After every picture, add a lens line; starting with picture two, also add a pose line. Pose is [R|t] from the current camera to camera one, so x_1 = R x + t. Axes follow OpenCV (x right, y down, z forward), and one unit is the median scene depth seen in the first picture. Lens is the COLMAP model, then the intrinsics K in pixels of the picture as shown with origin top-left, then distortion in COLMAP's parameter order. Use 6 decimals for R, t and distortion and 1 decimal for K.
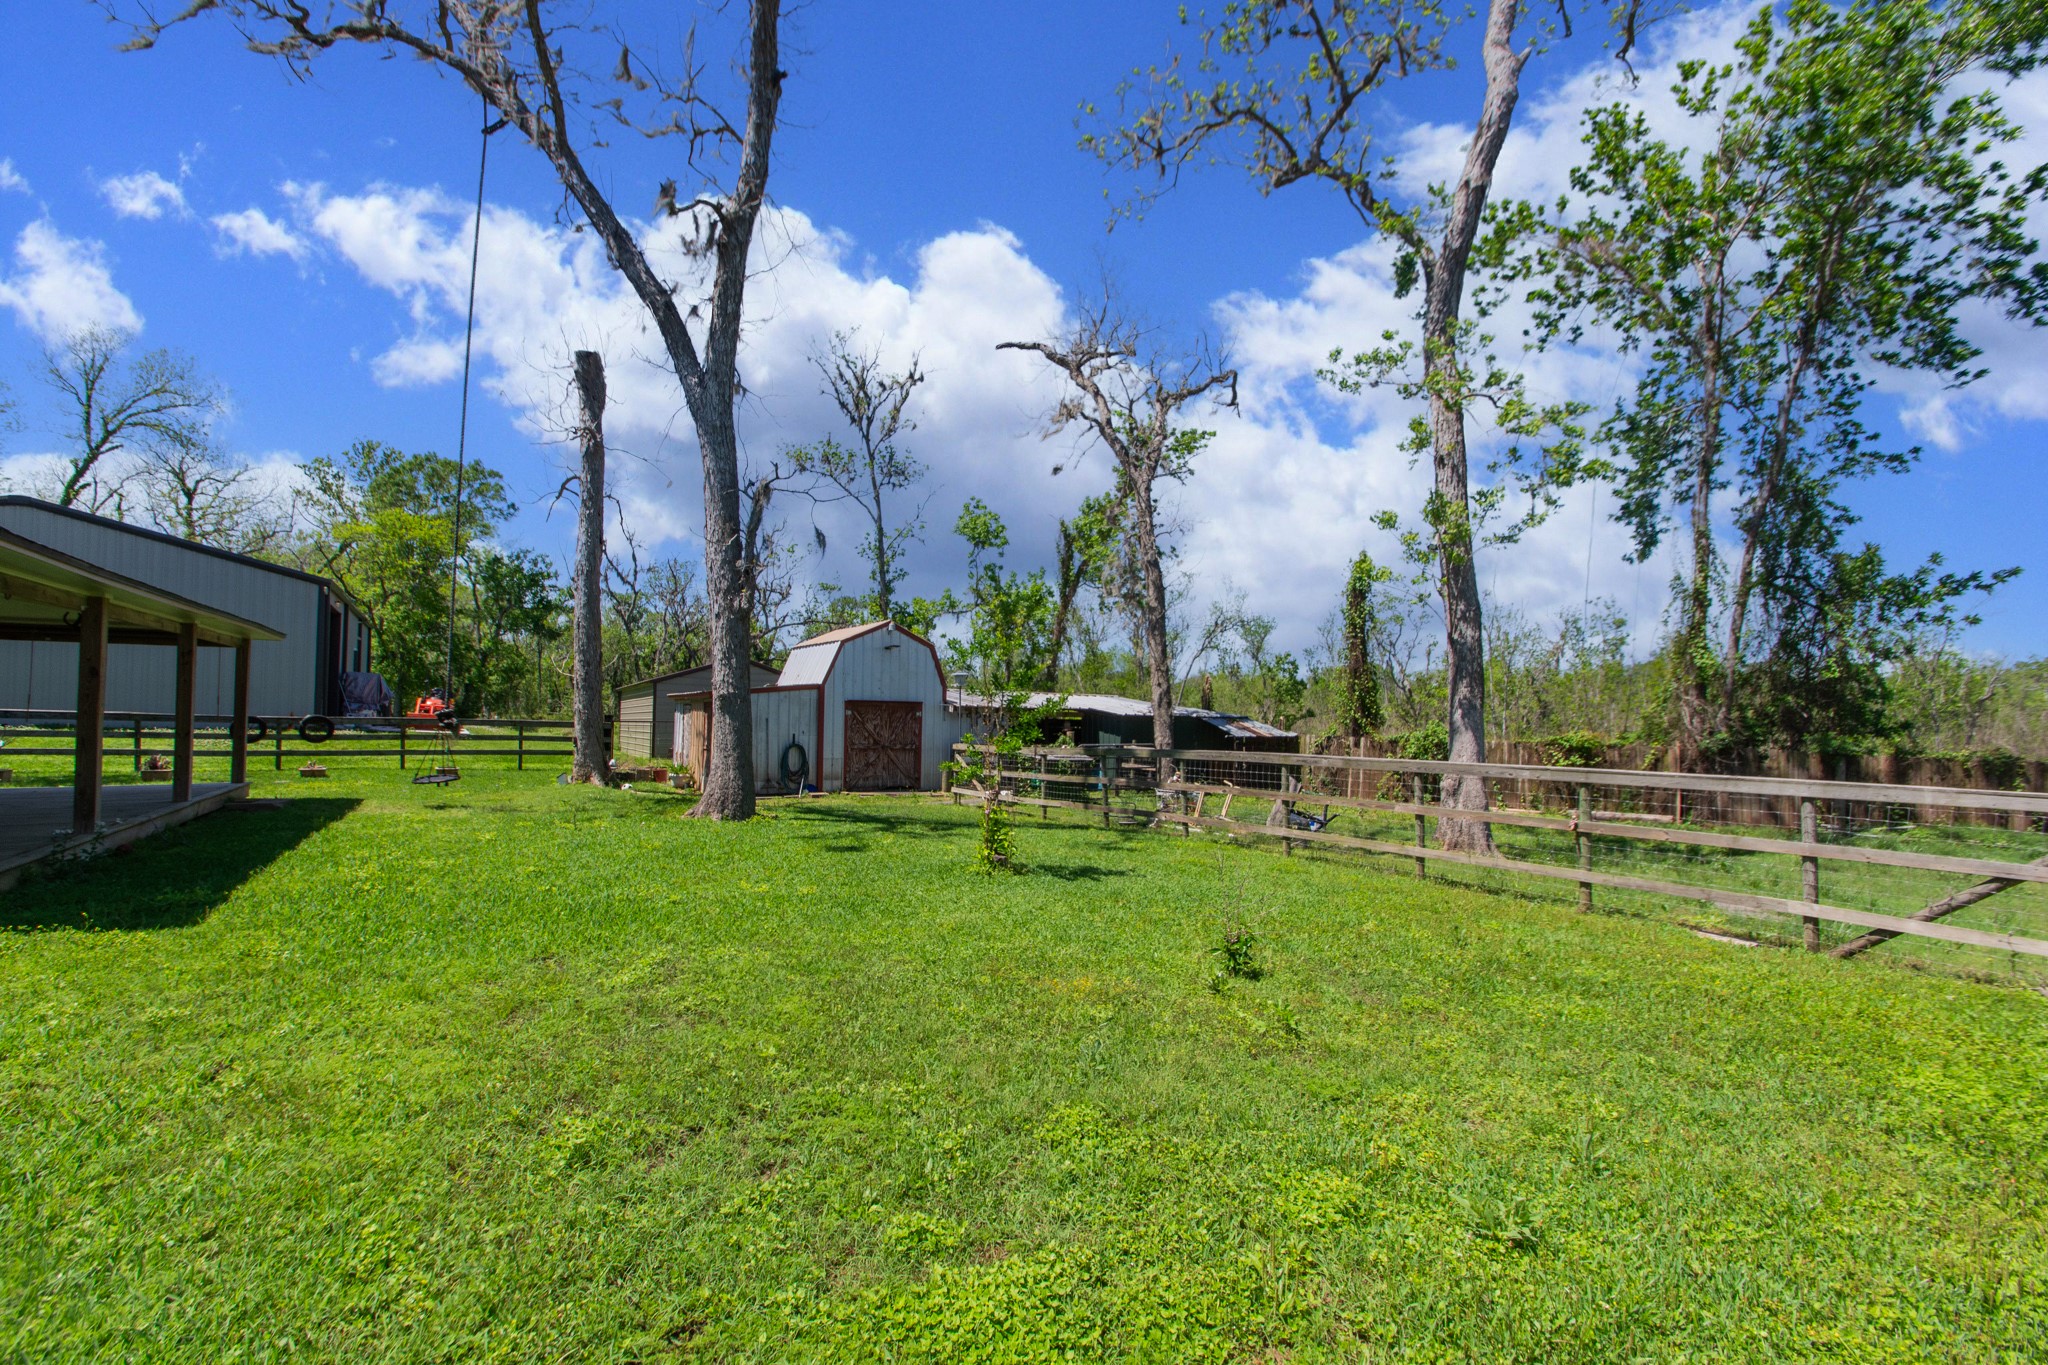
lens RADIAL K [[901.4, 0, 974.7], [0, 901.4, 683.7], [0, 0, 1]] dist [-0.036108, 0.008678]
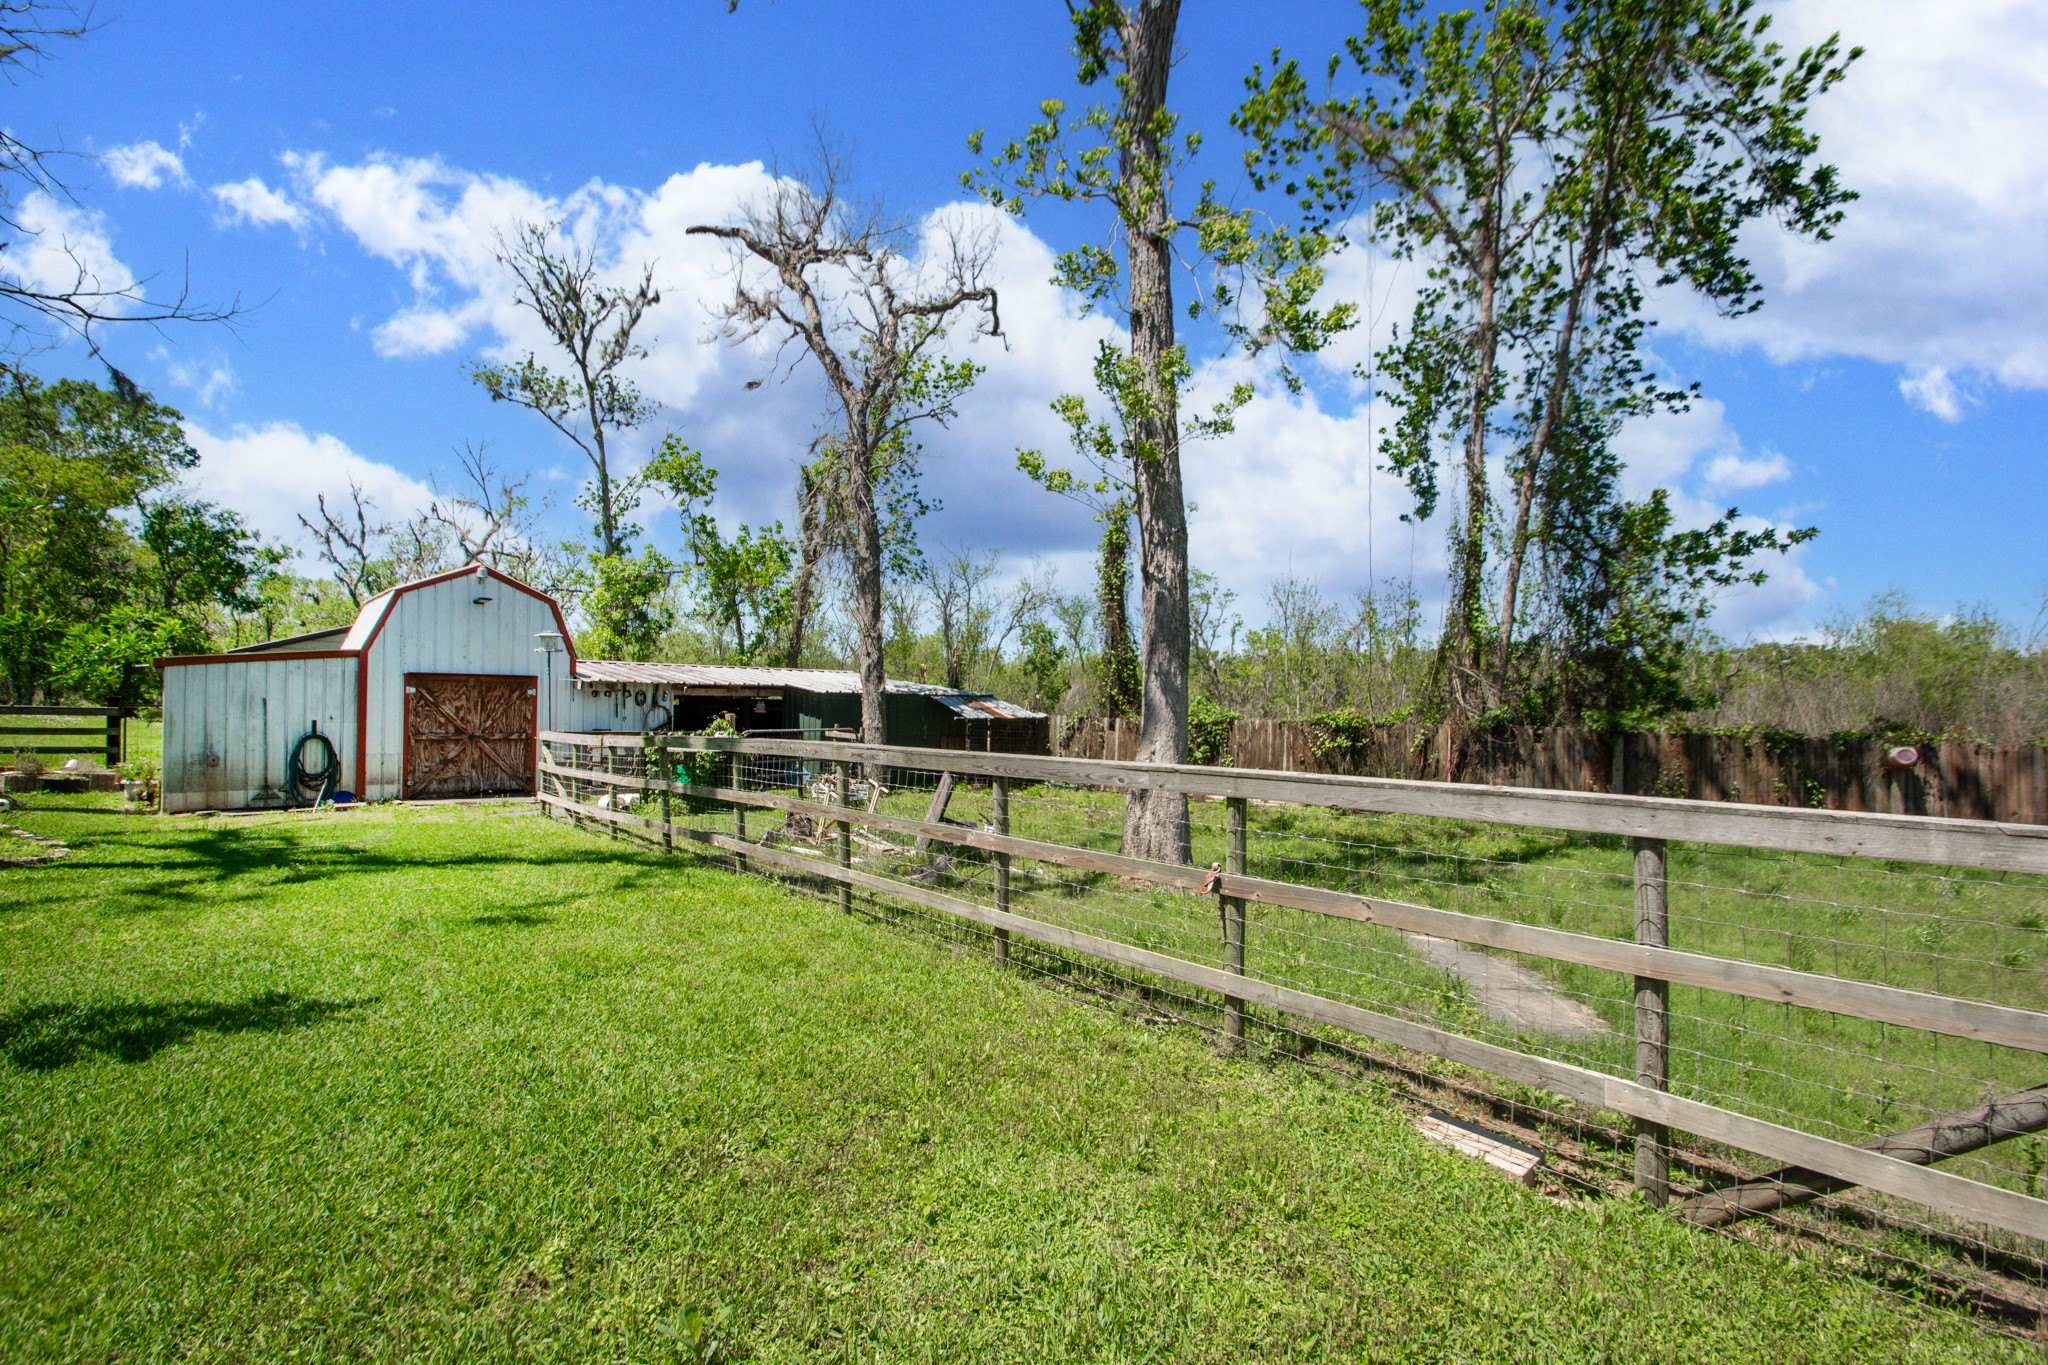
lens RADIAL K [[915.1, 0, 986.7], [0, 915.1, 691.4], [0, 0, 1]] dist [-0.027528, -0.000746]
pose [[0.982813, -0.005240, 0.184529, 0.146803], [0.000601, 0.999683, 0.025187, 0.012519], [-0.184602, -0.024643, 0.982504, 0.167943]]
